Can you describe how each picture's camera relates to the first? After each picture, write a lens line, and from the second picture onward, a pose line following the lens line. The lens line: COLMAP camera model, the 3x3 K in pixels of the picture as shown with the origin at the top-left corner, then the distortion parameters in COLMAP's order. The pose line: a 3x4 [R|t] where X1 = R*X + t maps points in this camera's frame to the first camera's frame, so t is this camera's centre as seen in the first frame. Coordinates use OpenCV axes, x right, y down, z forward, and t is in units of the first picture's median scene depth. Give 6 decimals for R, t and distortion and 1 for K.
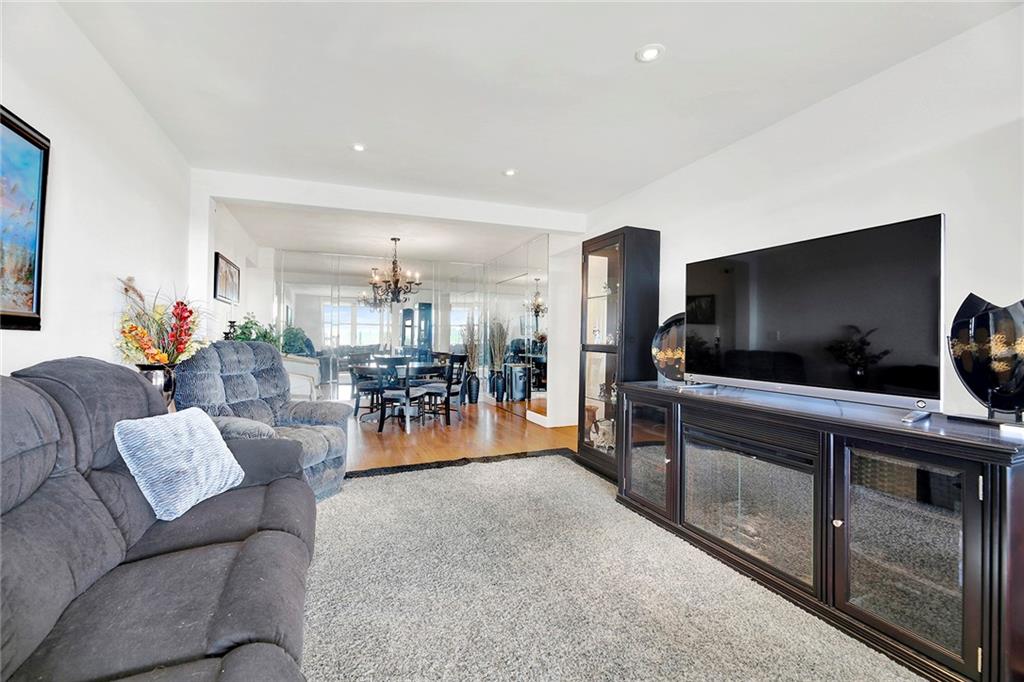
lens RADIAL K [[412.1, 0, 512.0], [0, 412.1, 341.0], [0, 0, 1]] dist [-0.000952, -0.000390]
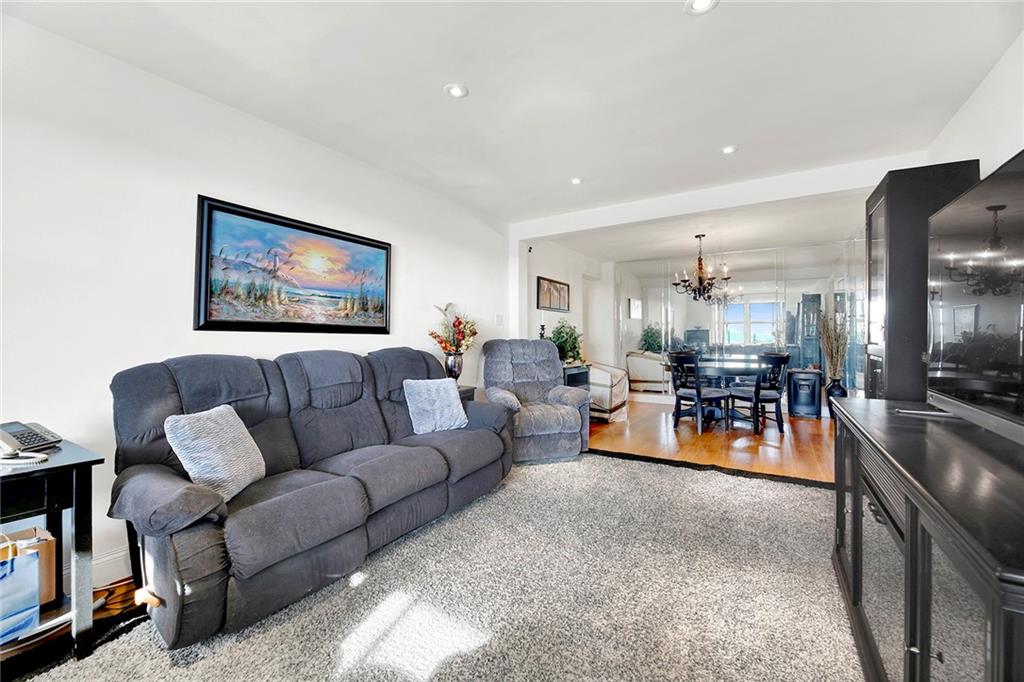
lens RADIAL K [[412.1, 0, 512.0], [0, 412.1, 341.0], [0, 0, 1]] dist [-0.000952, -0.000390]
pose [[0.610860, 0.003770, -0.791730, 0.408745], [-0.001146, 0.999992, 0.003878, 0.000357], [0.791738, -0.001461, 0.610859, 0.084099]]
